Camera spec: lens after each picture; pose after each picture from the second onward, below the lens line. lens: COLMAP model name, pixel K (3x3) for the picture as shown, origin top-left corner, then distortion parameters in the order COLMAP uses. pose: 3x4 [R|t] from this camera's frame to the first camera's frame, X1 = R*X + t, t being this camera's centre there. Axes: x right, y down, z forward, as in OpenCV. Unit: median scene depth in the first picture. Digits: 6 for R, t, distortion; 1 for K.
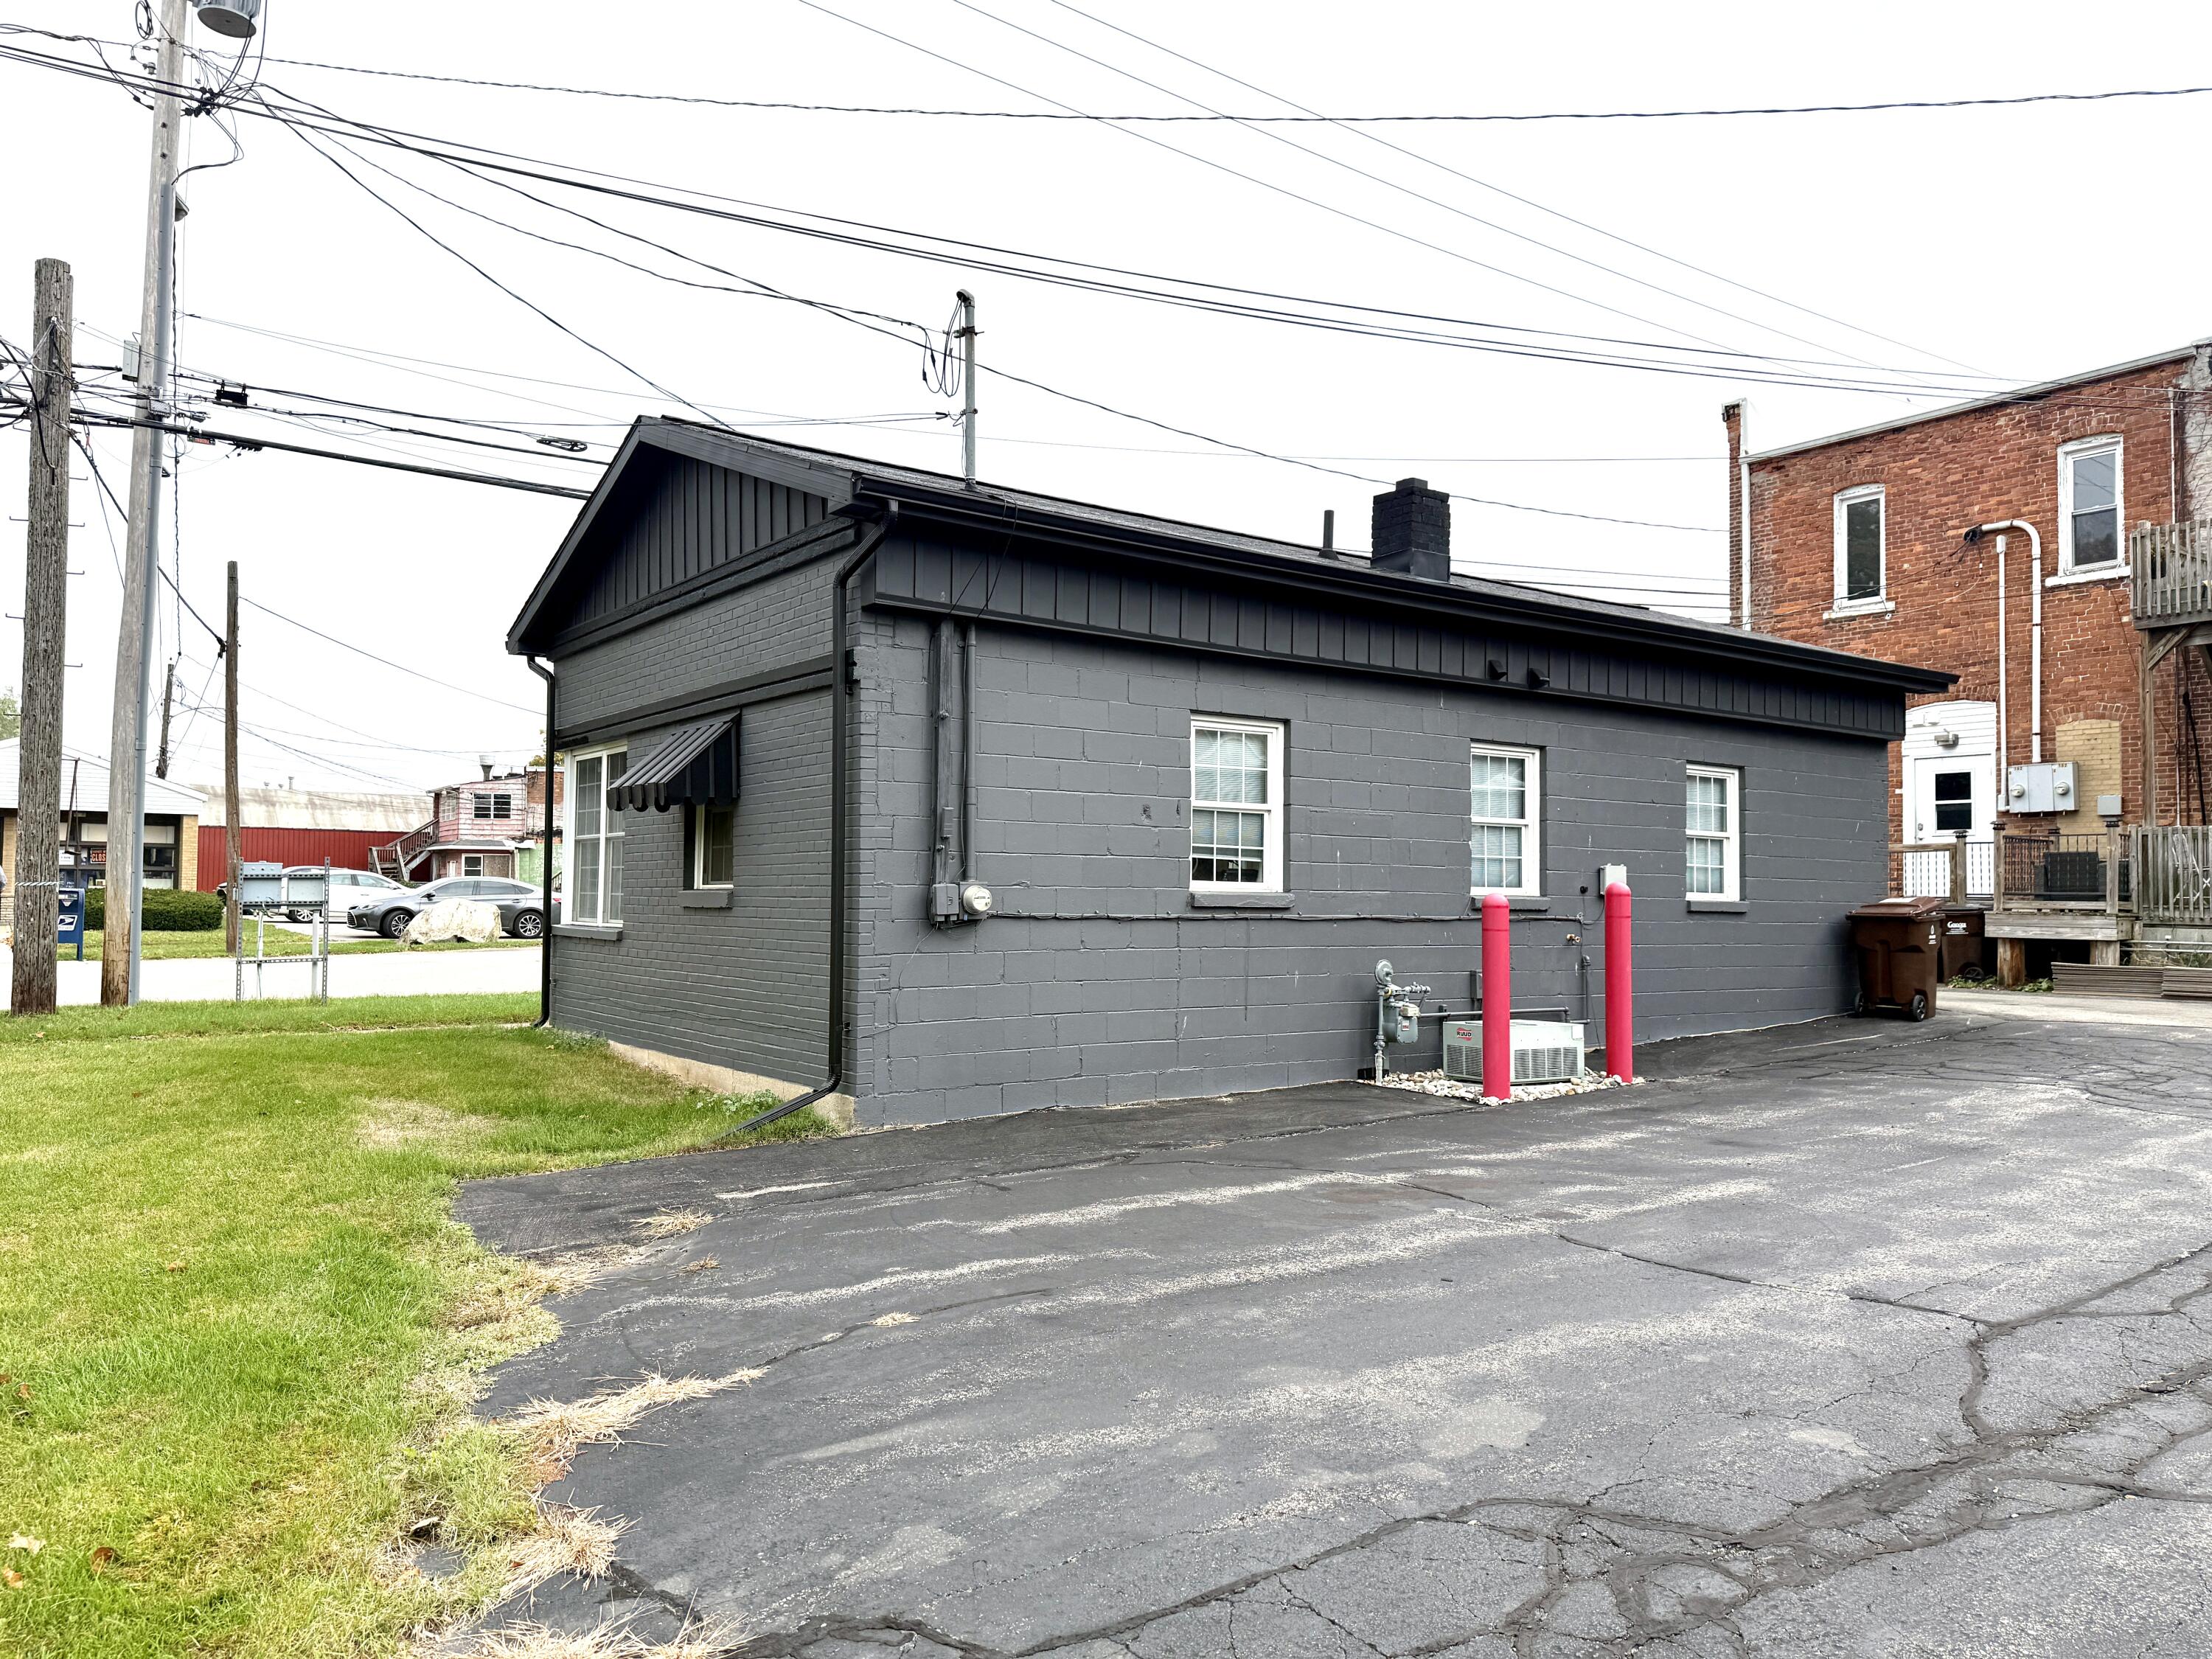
lens RADIAL K [[1551.0, 0, 1098.9], [0, 1551.0, 839.4], [0, 0, 1]] dist [-0.004817, -0.004146]
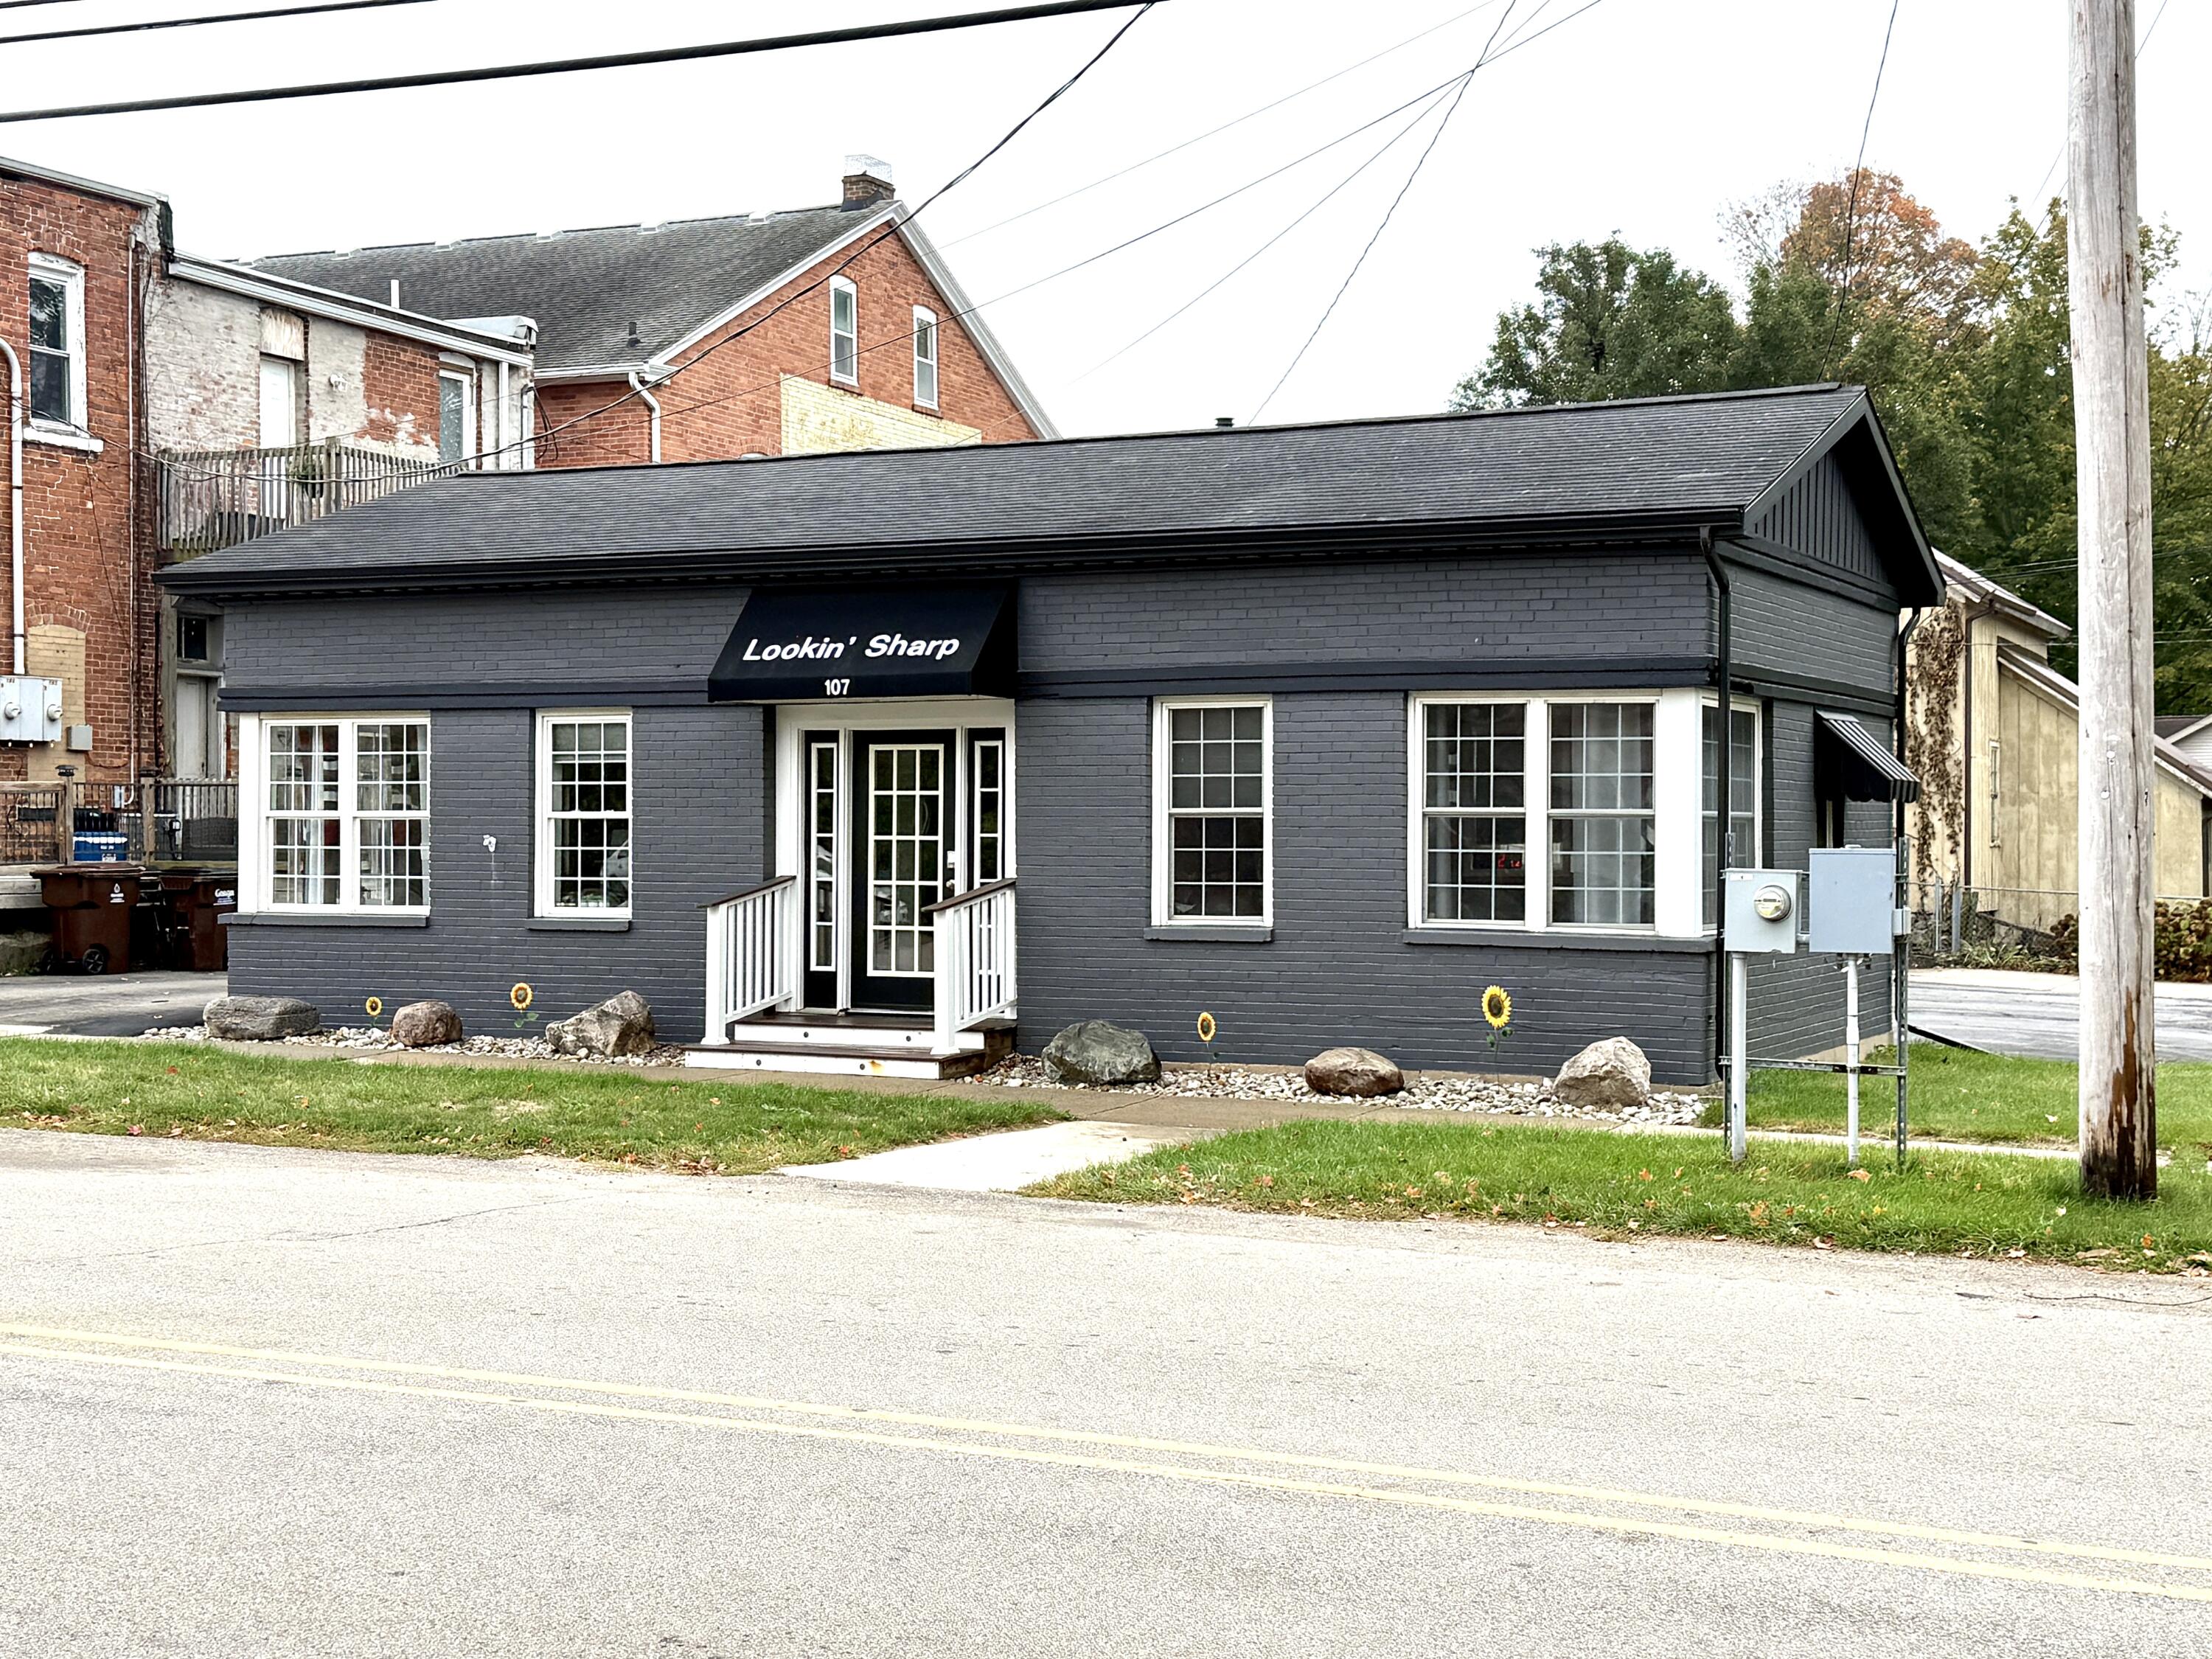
lens RADIAL K [[3019.3, 0, 1104.8], [0, 3019.3, 828.9], [0, 0, 1]] dist [-0.005498, 0.000000]
pose [[-0.486902, -0.008073, 0.873419, -0.738951], [-0.037578, 0.999225, -0.011713, 0.017665], [-0.872648, -0.038525, -0.486828, 1.009075]]
